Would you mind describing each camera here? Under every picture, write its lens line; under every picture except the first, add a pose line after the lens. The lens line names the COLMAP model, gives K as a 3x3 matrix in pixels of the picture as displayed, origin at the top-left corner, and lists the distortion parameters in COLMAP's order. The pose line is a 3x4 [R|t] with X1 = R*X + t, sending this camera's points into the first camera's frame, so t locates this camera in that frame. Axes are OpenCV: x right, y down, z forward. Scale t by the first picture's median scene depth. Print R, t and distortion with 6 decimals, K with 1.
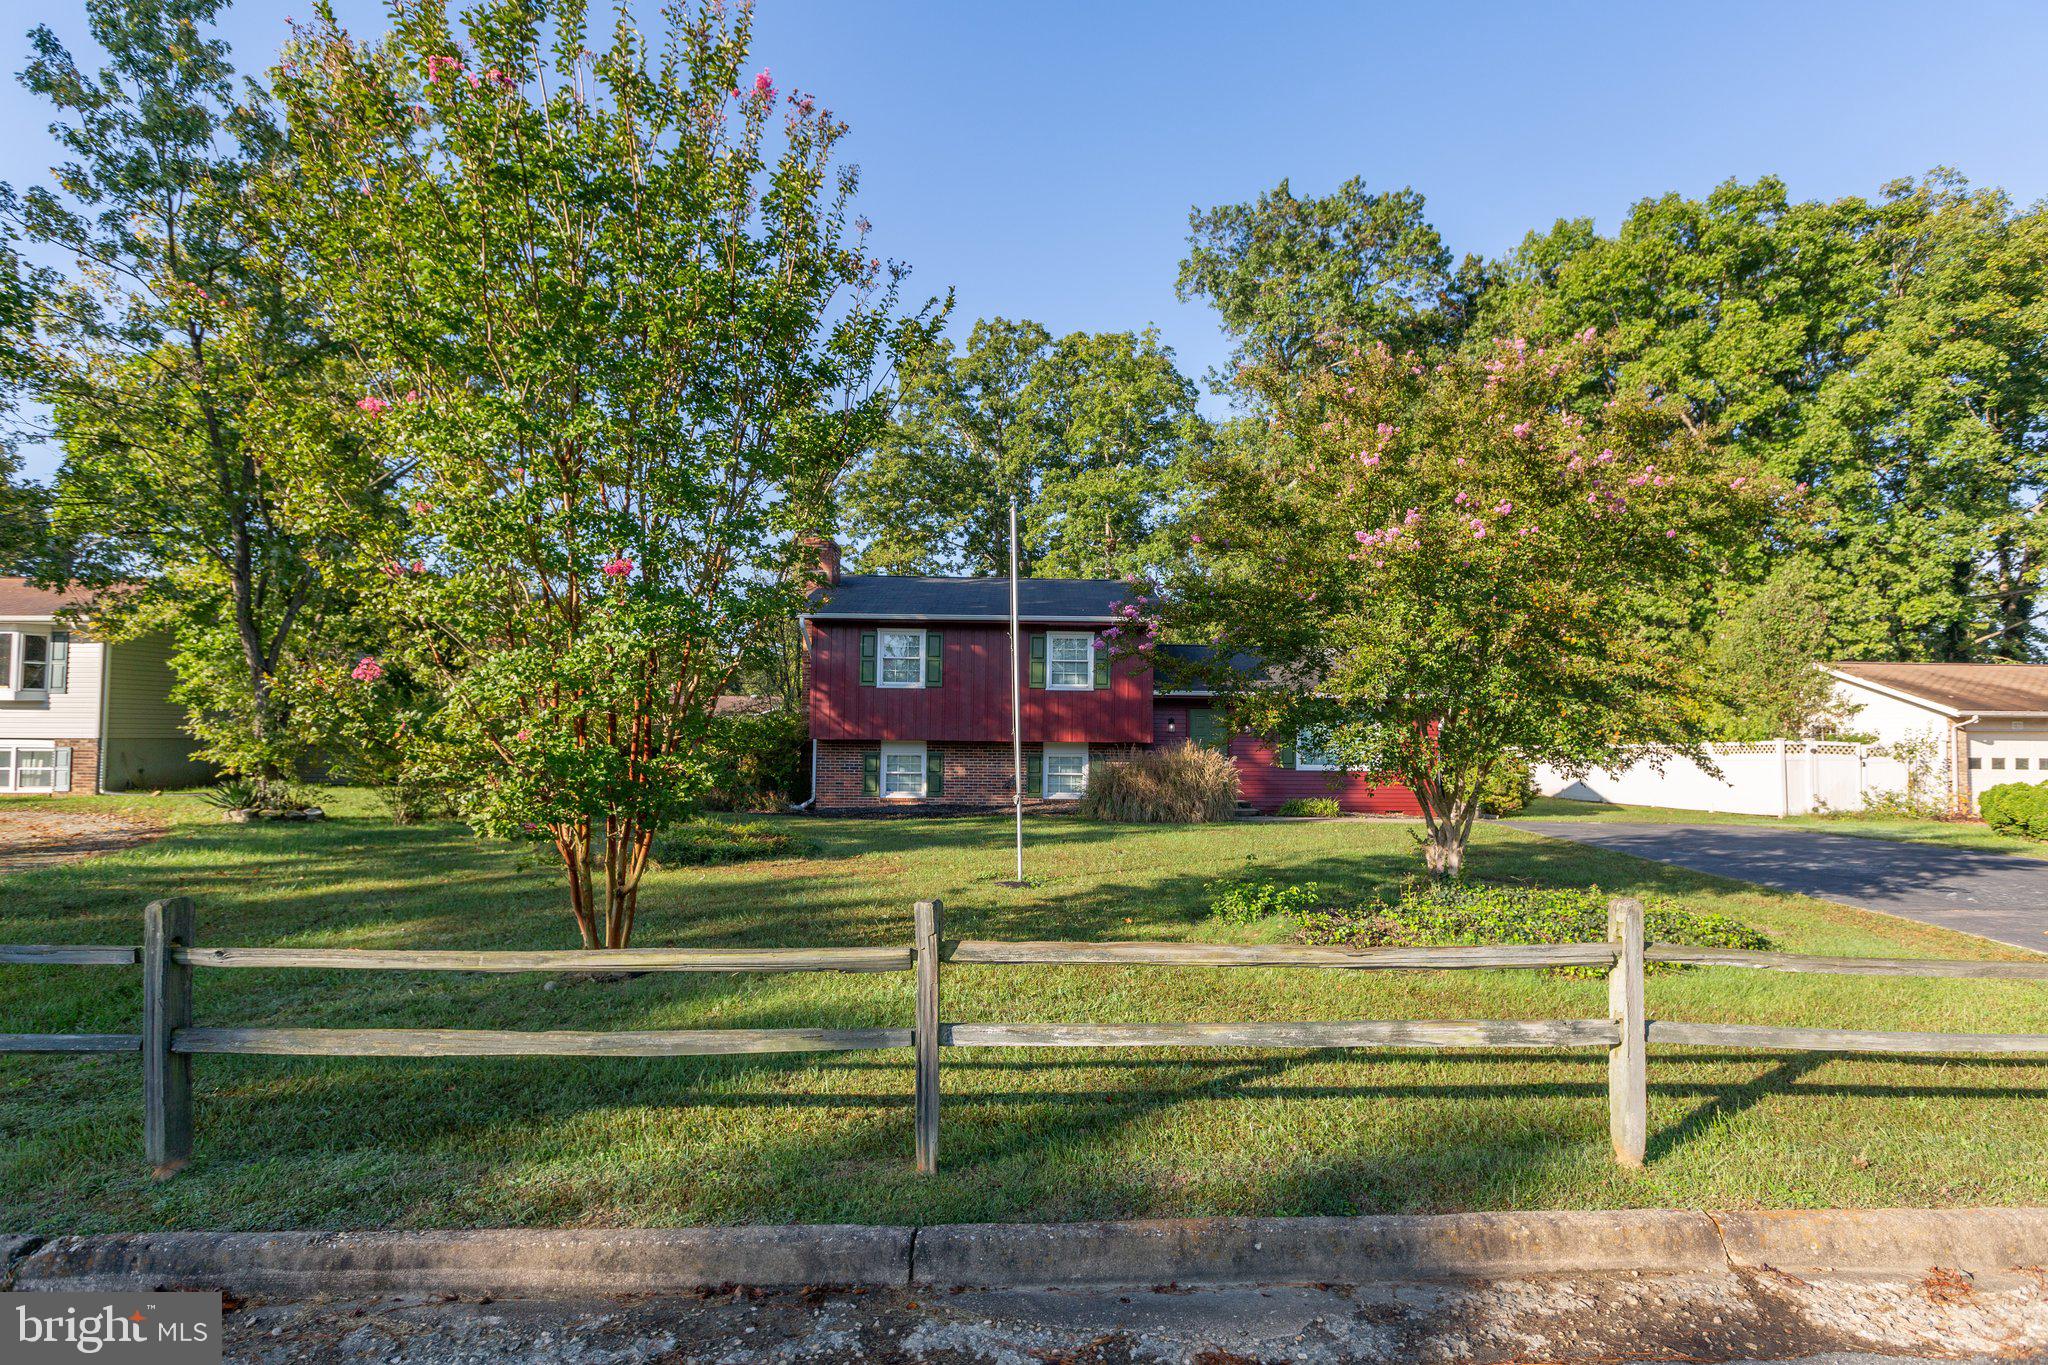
lens RADIAL K [[1003.3, 0, 1024.3], [0, 1003.3, 682.6], [0, 0, 1]] dist [0.001544, 0.000225]
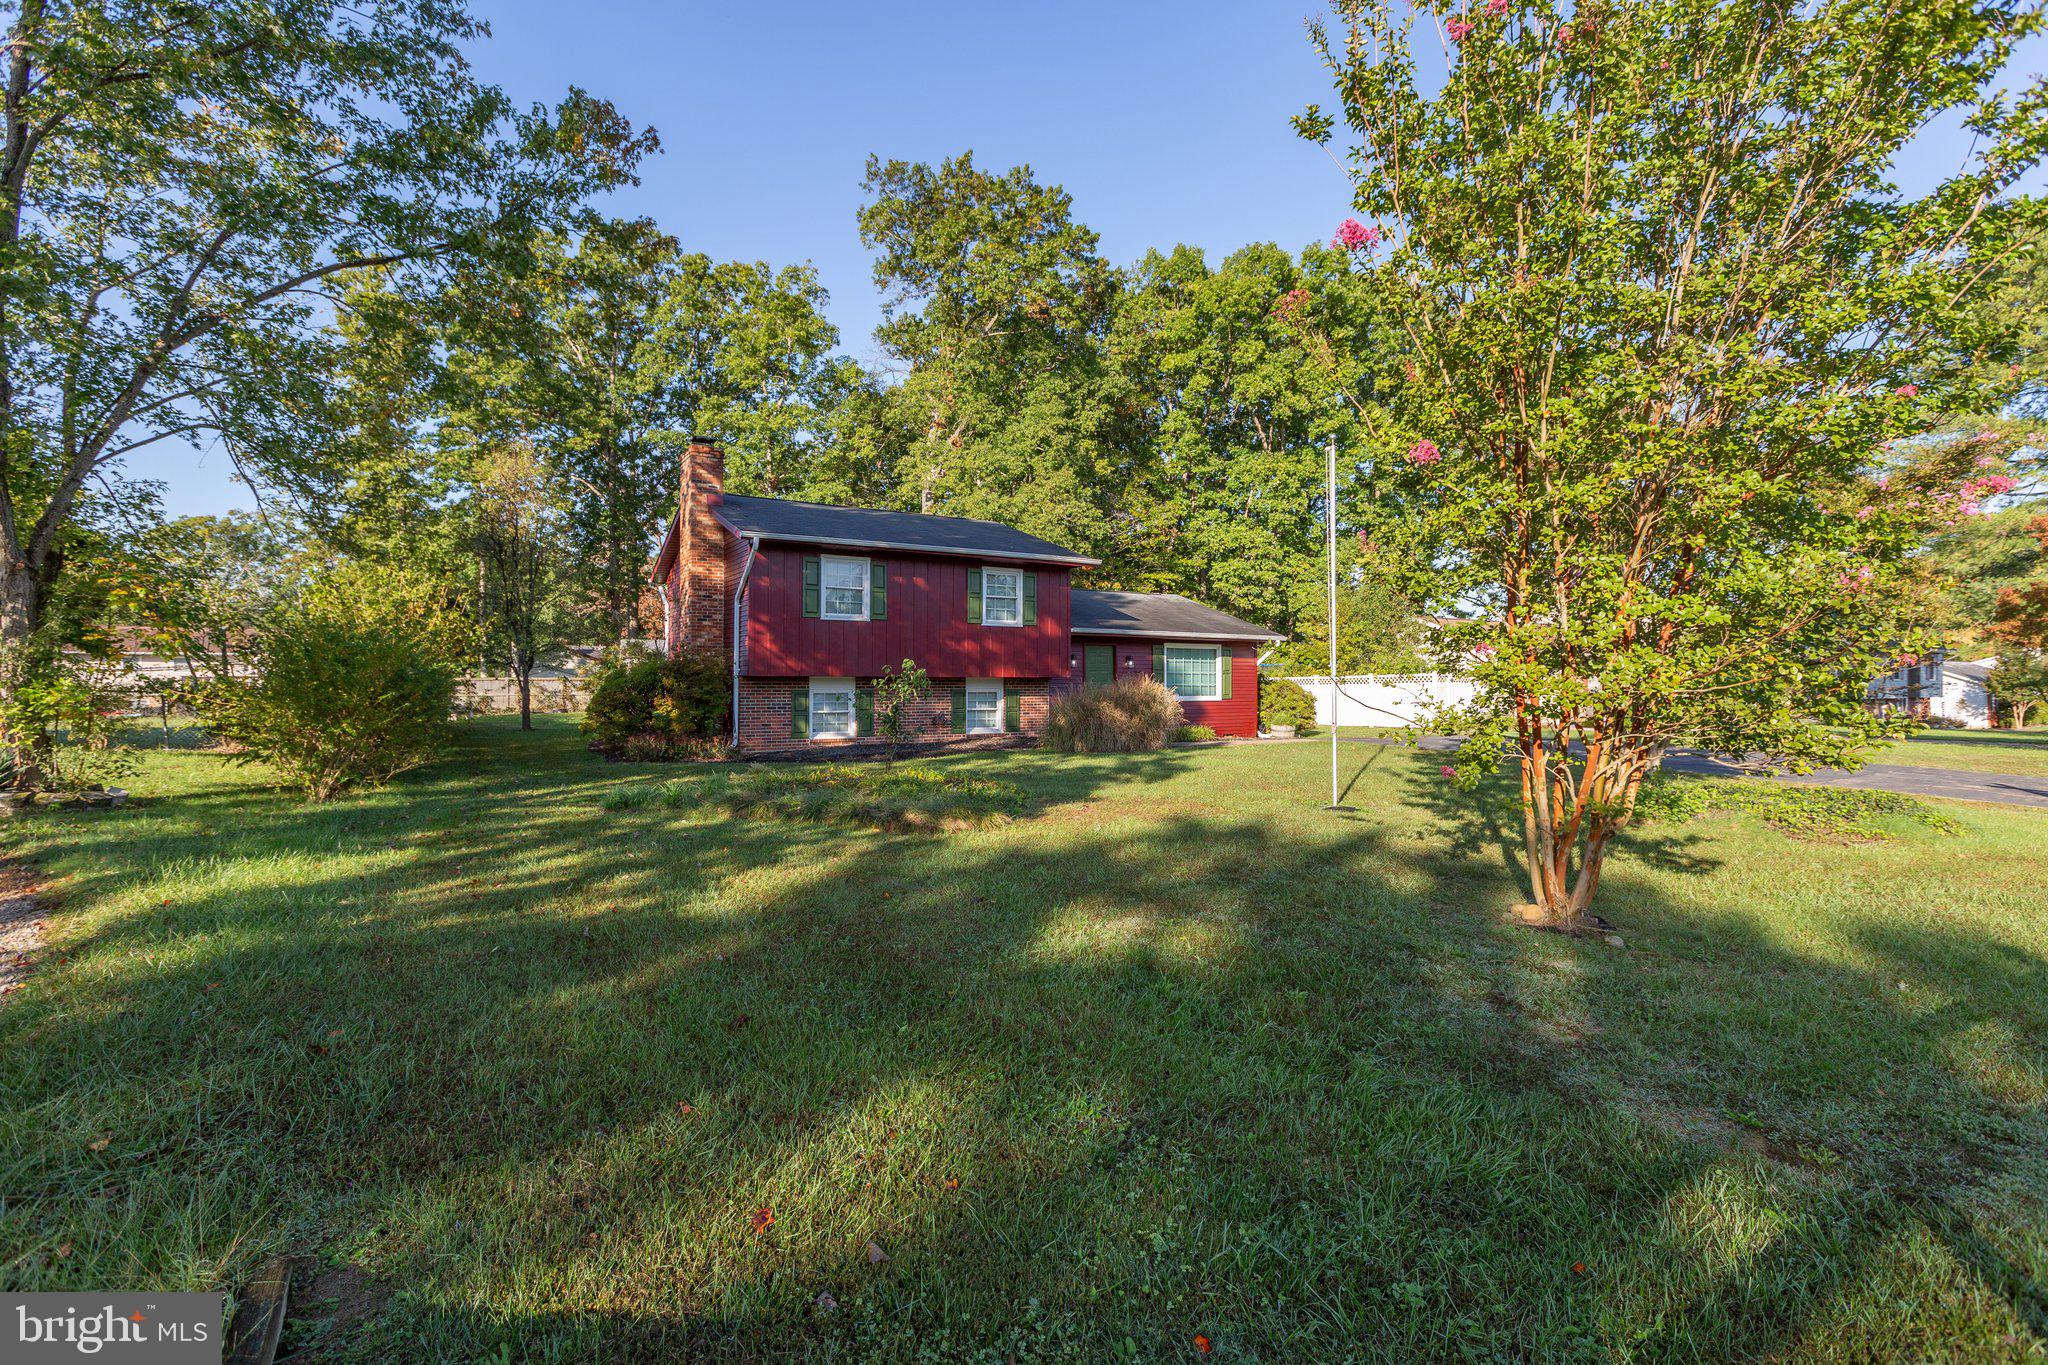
lens RADIAL K [[932.4, 0, 1027.5], [0, 932.4, 674.1], [0, 0, 1]] dist [0.003811, -0.000137]
pose [[0.883718, -0.003673, 0.468005, -0.364384], [-0.022296, 0.998503, 0.049937, 0.008115], [-0.467488, -0.054565, 0.882314, 0.155665]]
